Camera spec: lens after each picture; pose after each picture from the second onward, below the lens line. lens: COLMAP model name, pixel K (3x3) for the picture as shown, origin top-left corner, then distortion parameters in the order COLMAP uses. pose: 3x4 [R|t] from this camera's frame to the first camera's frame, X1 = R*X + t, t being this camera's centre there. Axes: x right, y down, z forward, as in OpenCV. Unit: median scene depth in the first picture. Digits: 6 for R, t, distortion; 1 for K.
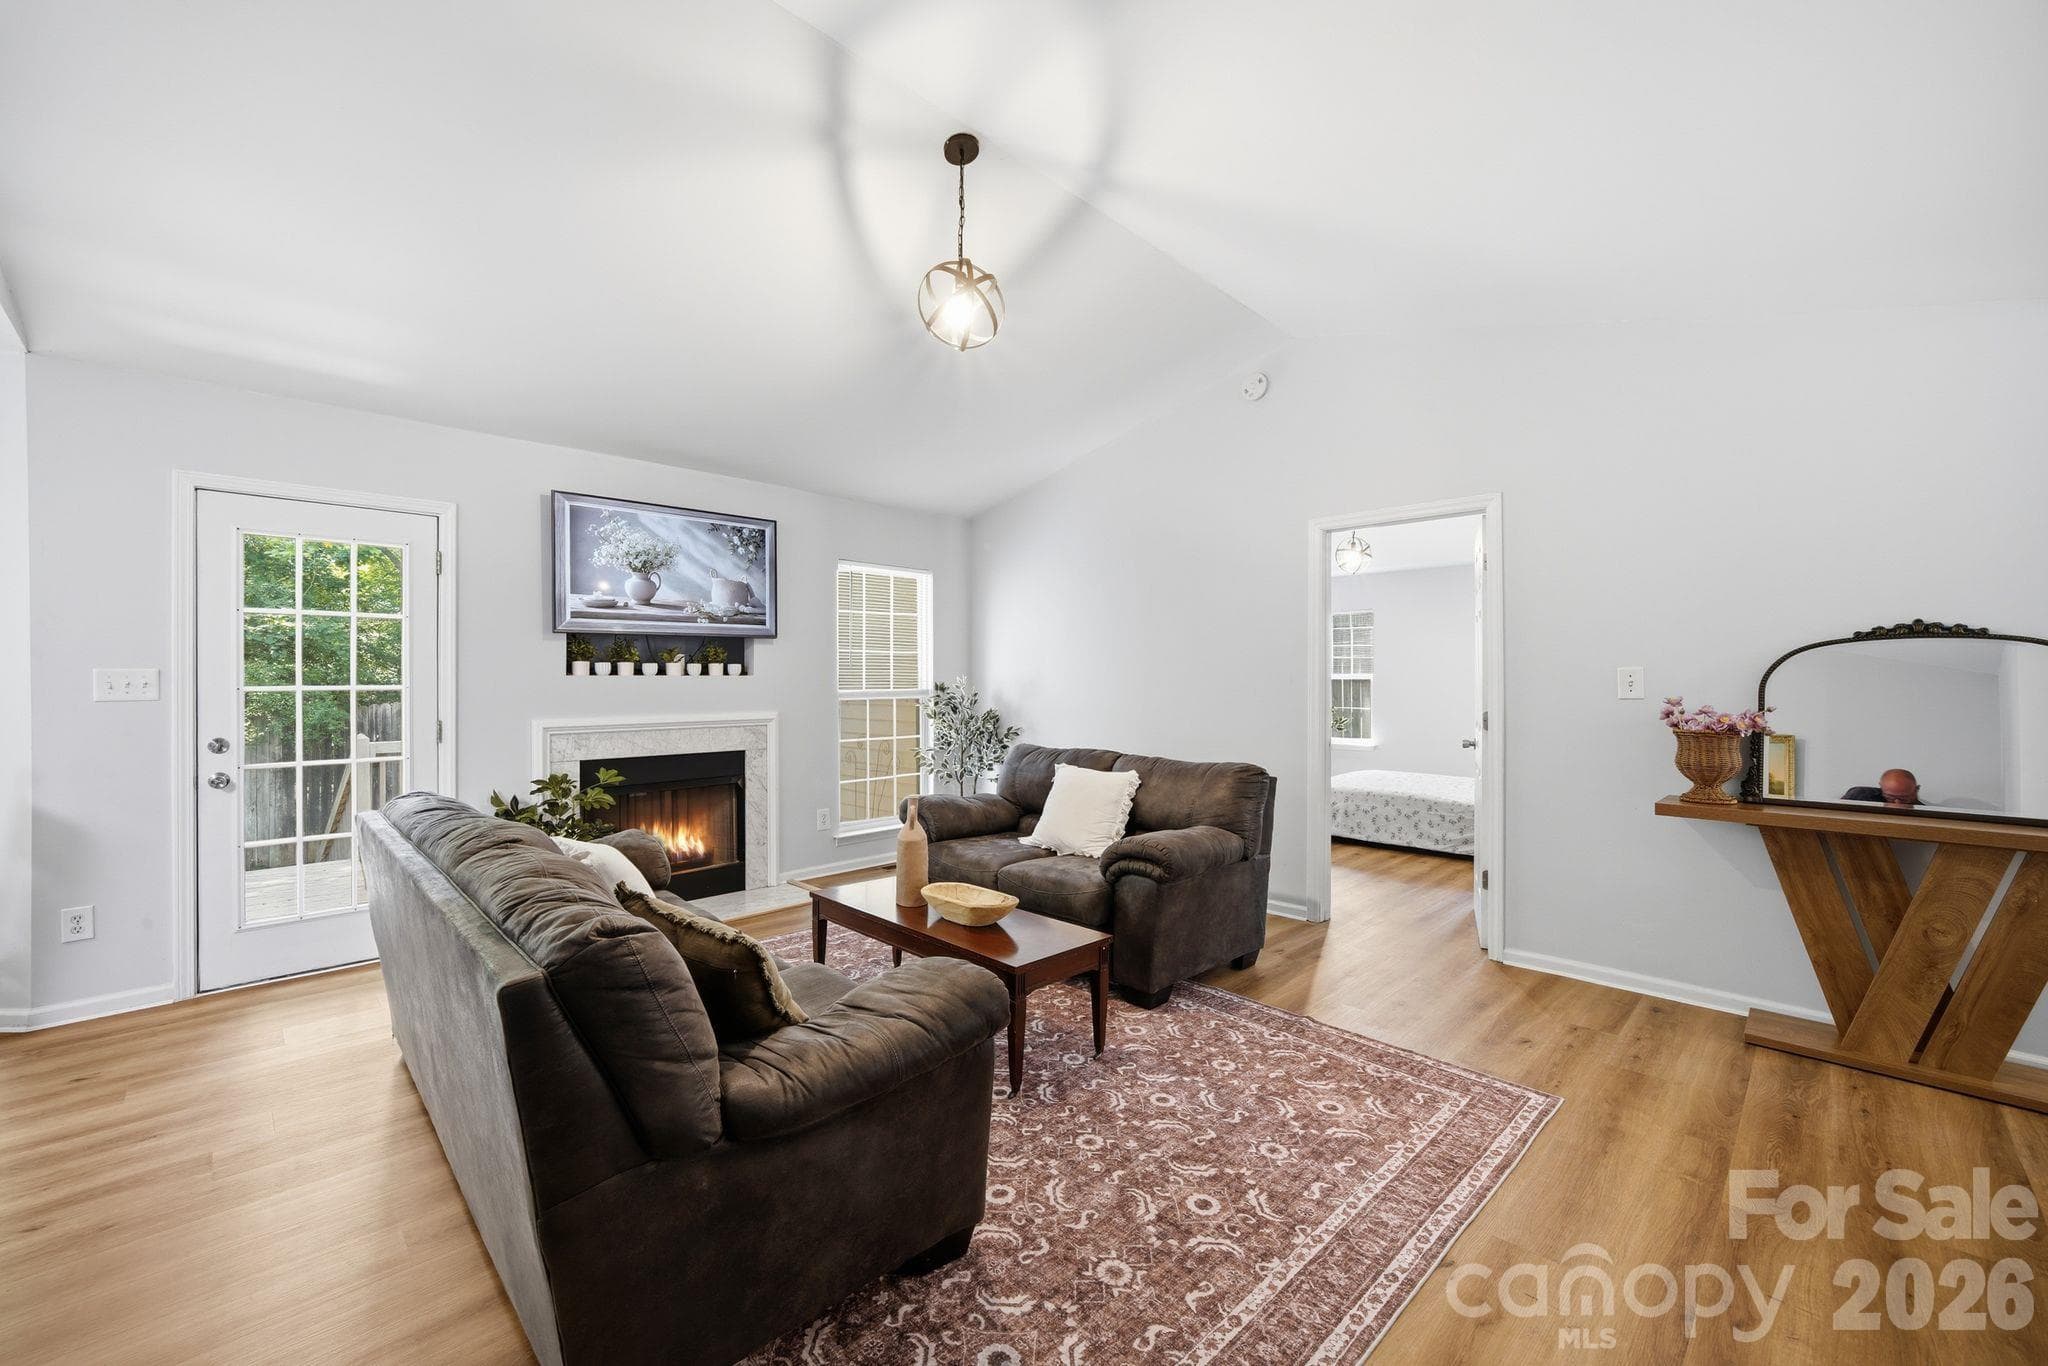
lens RADIAL K [[834.8, 0, 1007.4], [0, 834.8, 687.5], [0, 0, 1]] dist [-0.007563, 0.001387]
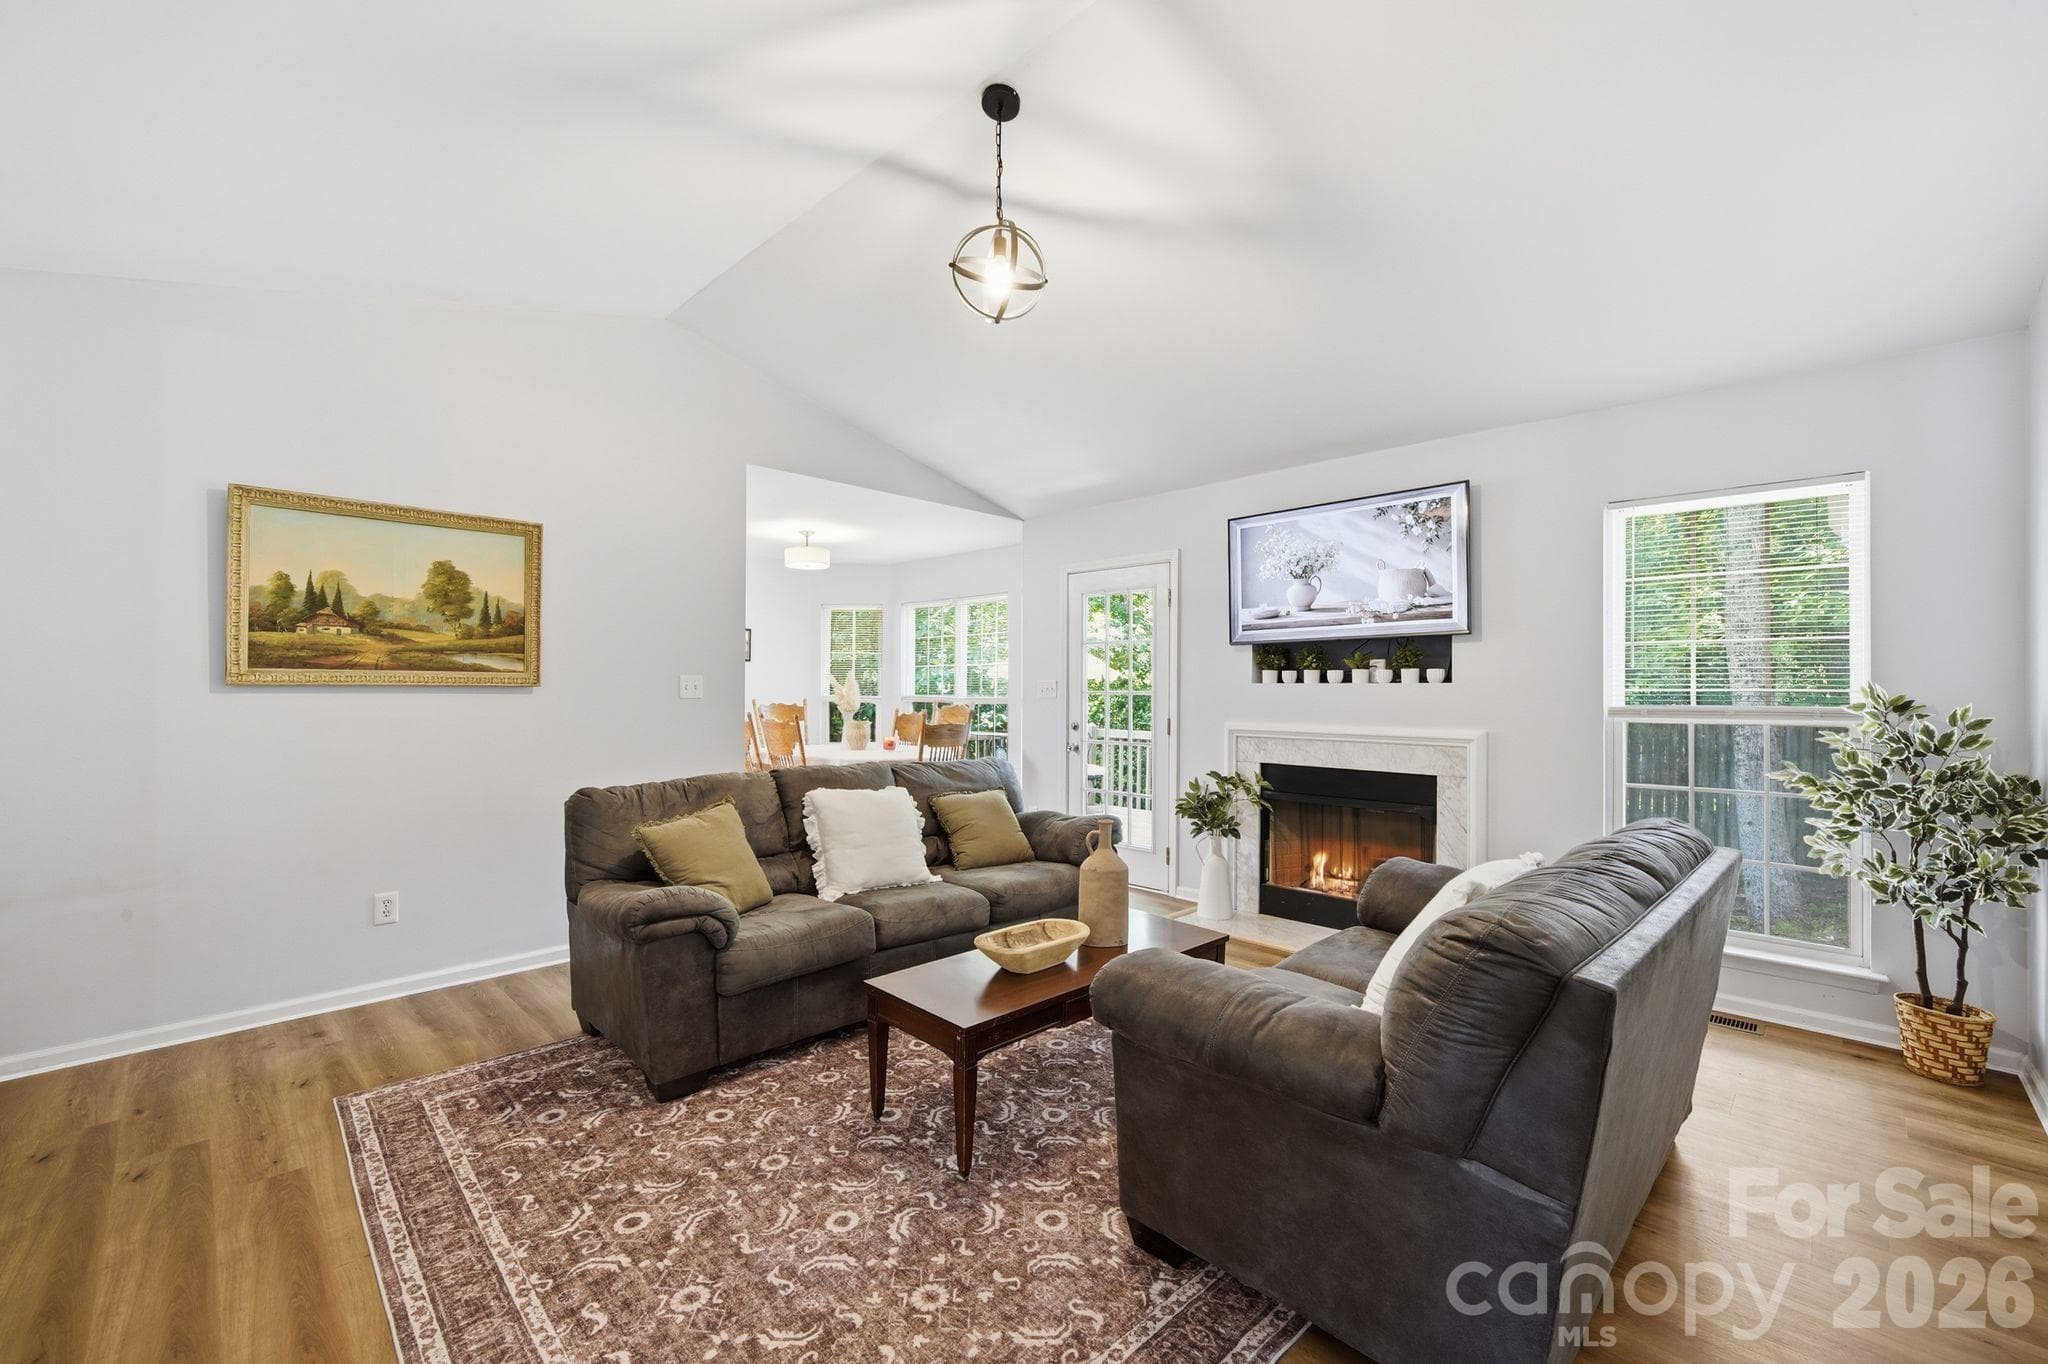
lens RADIAL K [[834.8, 0, 997.3], [0, 834.8, 688.6], [0, 0, 1]] dist [-0.007563, 0.001387]
pose [[-0.007855, 0.001552, -0.999968, 0.564664], [-0.013412, 0.999909, 0.001658, -0.005038], [0.999879, 0.013425, -0.007833, 0.669098]]
